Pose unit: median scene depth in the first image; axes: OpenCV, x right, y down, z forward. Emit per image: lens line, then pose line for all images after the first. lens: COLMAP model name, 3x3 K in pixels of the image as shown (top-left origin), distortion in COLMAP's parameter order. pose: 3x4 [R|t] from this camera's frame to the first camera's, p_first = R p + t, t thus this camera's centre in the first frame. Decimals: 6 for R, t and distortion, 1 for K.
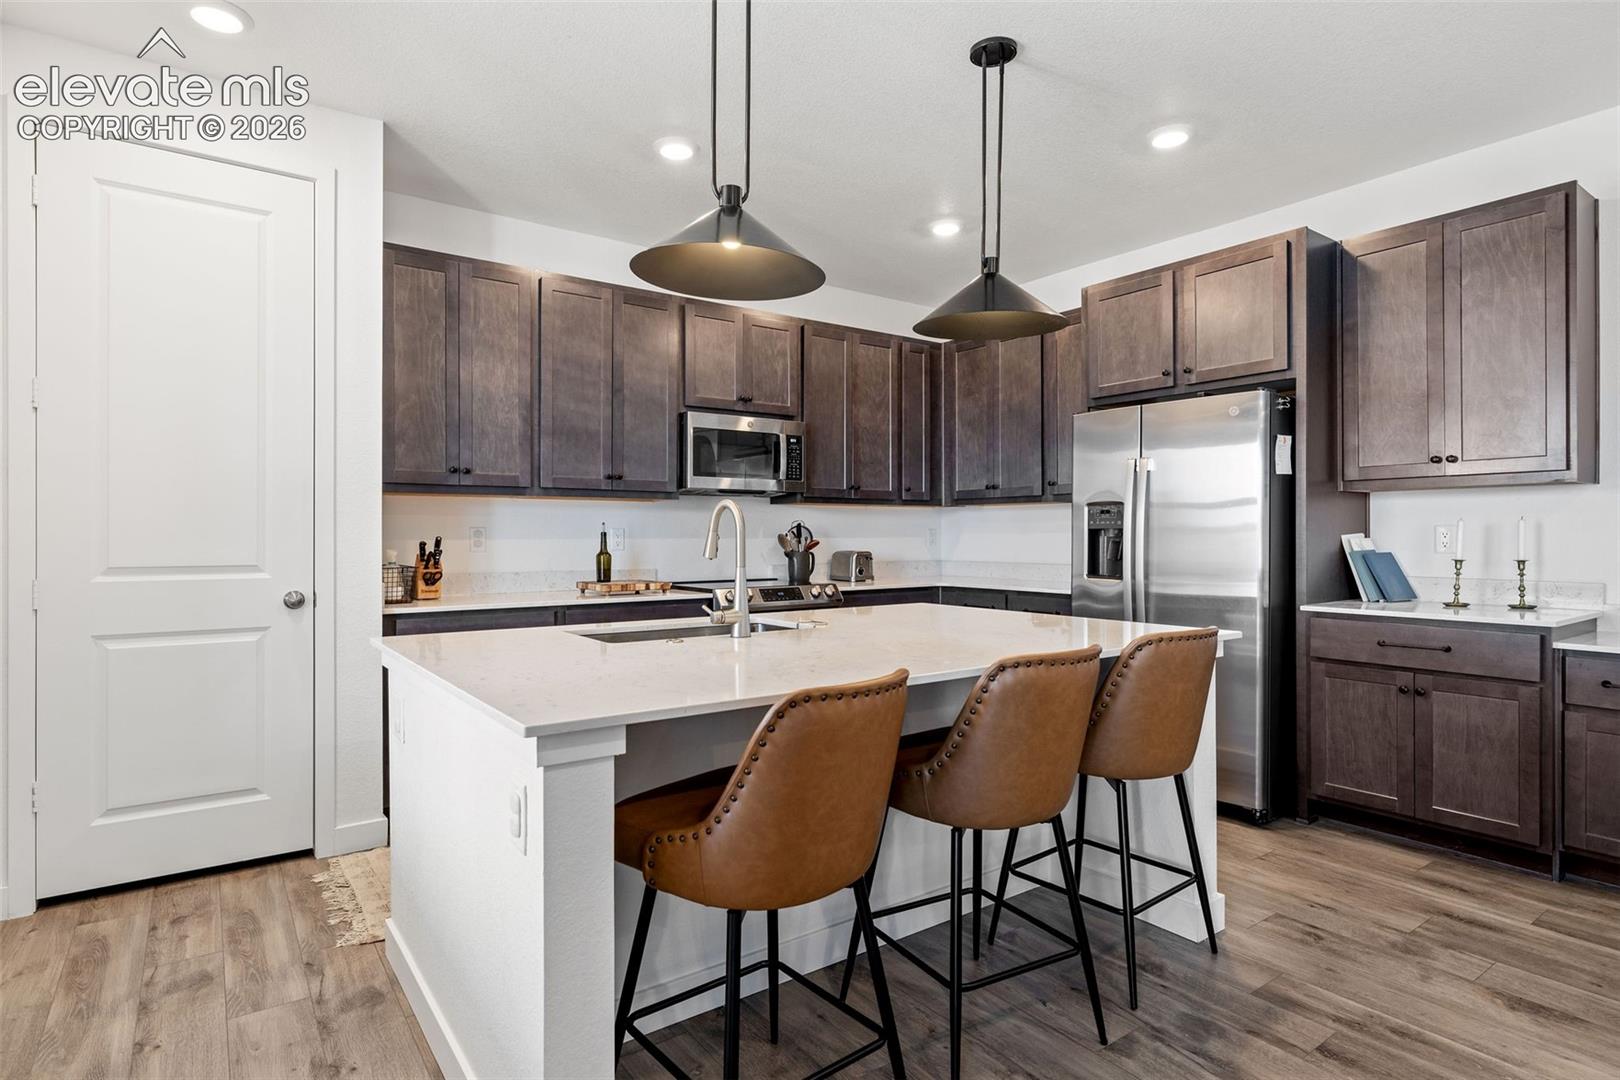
lens RADIAL K [[842.6, 0, 798.9], [0, 842.6, 532.7], [0, 0, 1]] dist [-0.000060, 0.000881]
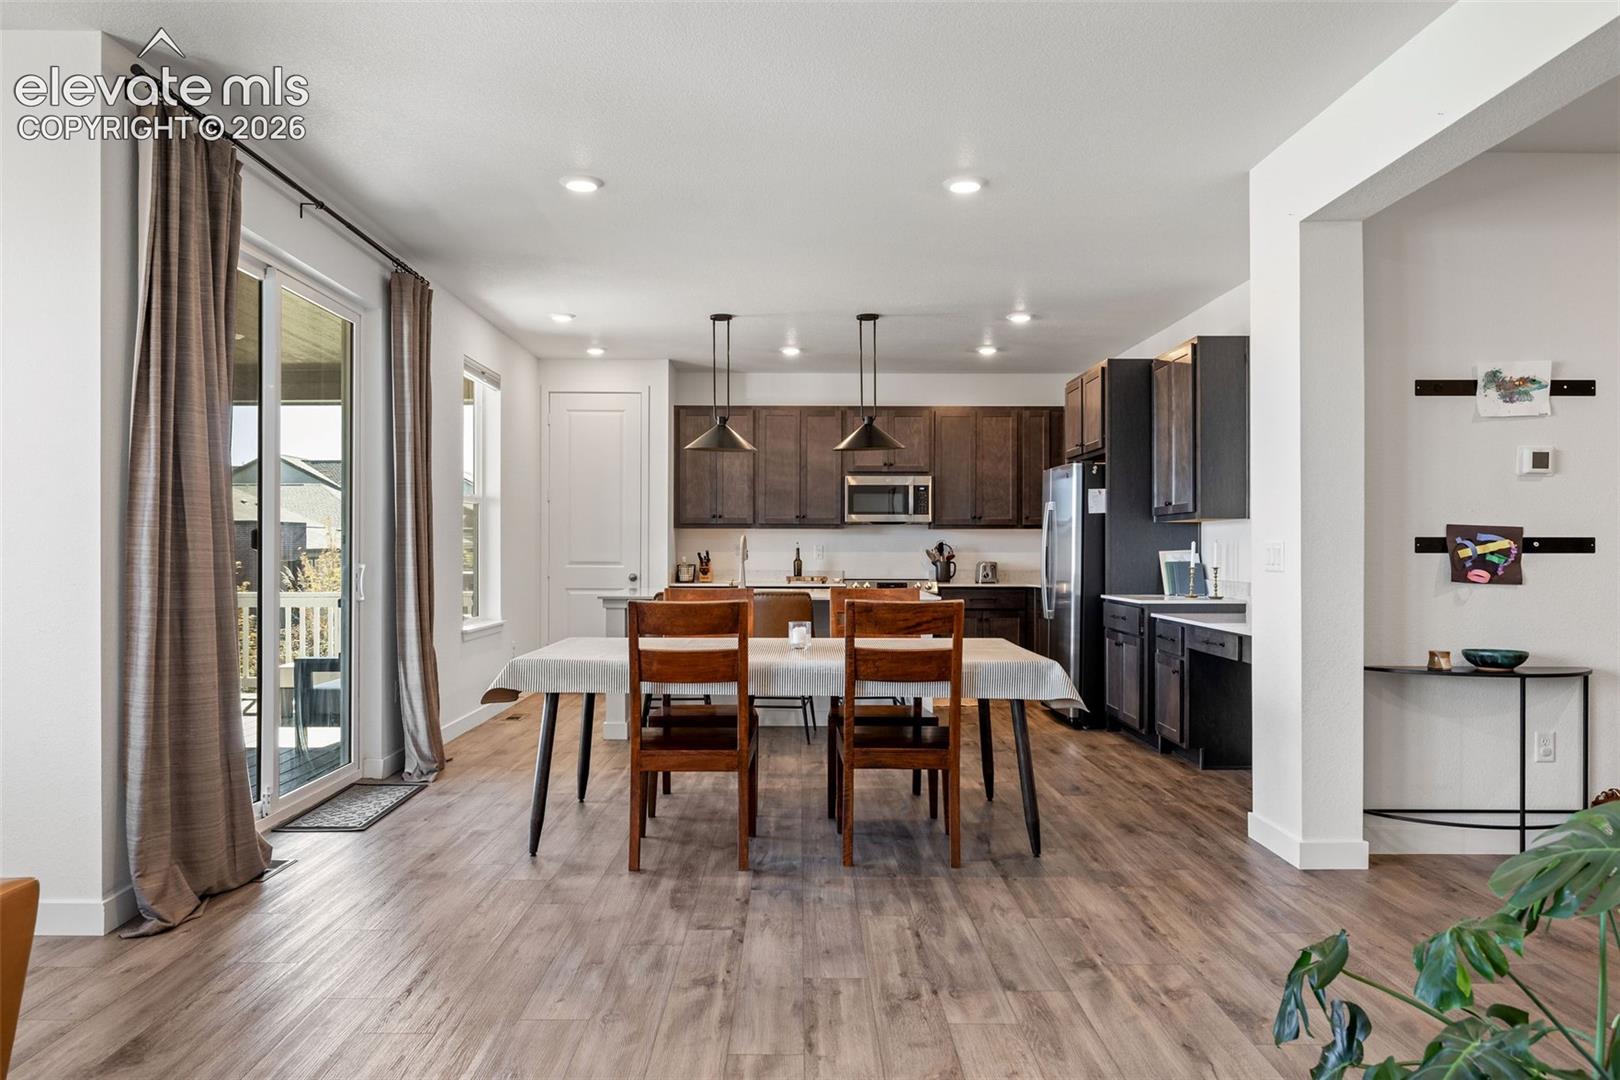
lens RADIAL K [[1080.9, 0, 806.6], [0, 1080.9, 543.7], [0, 0, 1]] dist [-0.007434, -0.000668]
pose [[0.819136, 0.000042, -0.573600, 1.191502], [-0.001712, 0.999996, -0.002371, -0.004658], [0.573597, 0.002924, 0.819132, -0.920290]]
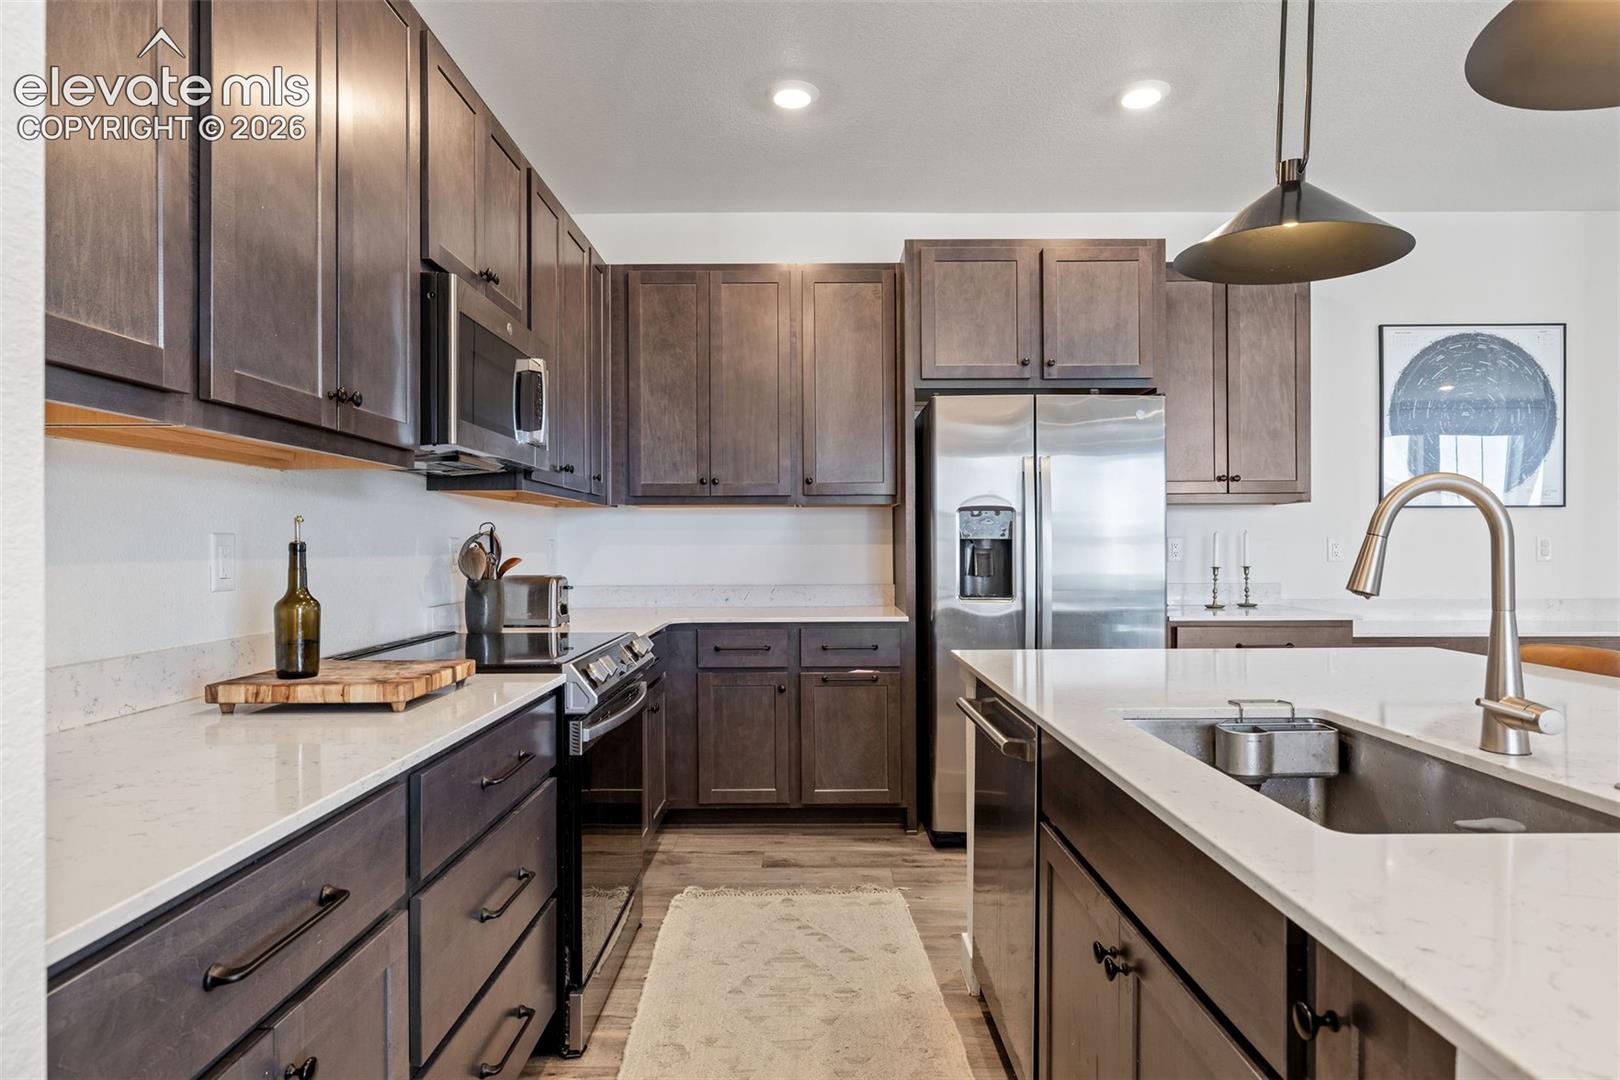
lens RADIAL K [[904.9, 0, 814.0], [0, 904.9, 547.6], [0, 0, 1]] dist [-0.001046, 0.000237]
pose [[0.581516, -0.002795, 0.813530, -0.473195], [0.002901, 0.999995, 0.001362, 0.002036], [-0.813530, 0.001568, 0.581522, 0.647471]]
